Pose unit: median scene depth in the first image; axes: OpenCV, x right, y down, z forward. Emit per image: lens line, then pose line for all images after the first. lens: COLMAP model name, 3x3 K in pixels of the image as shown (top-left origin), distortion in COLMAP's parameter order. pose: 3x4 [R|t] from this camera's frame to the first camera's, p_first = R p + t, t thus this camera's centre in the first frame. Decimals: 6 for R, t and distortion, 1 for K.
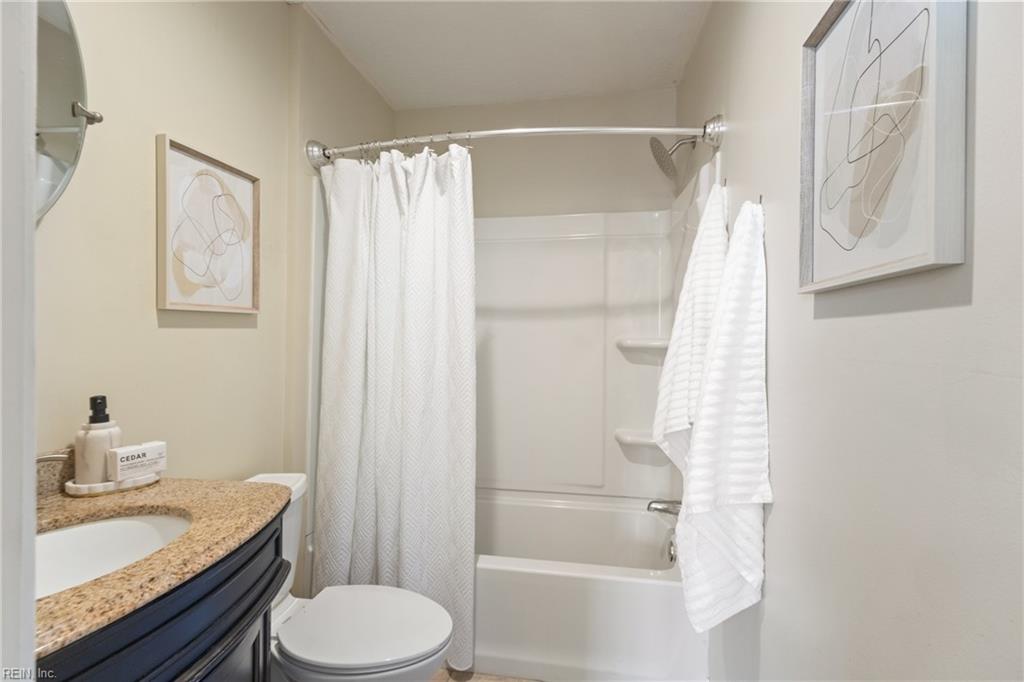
lens RADIAL K [[472.8, 0, 512.0], [0, 472.8, 341.0], [0, 0, 1]] dist [0.004175, 0.001681]
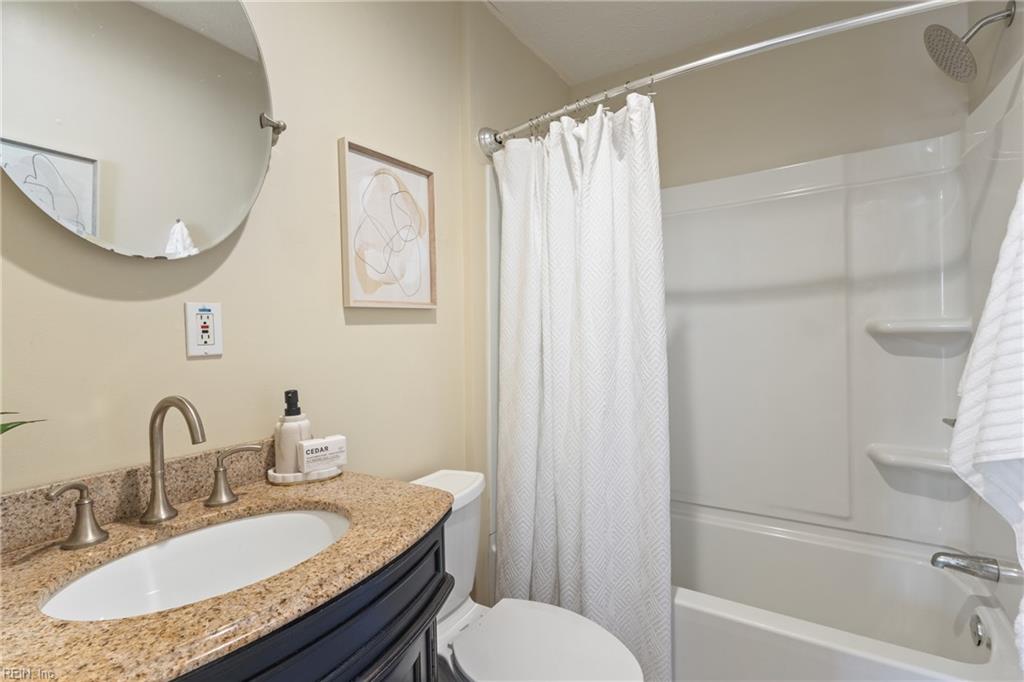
lens RADIAL K [[472.8, 0, 512.0], [0, 472.8, 341.0], [0, 0, 1]] dist [0.004175, 0.001681]
pose [[0.920283, -0.022666, -0.390597, -0.002401], [0.027108, 0.999615, 0.005860, 0.009239], [0.390314, -0.015981, 0.920543, 0.154600]]
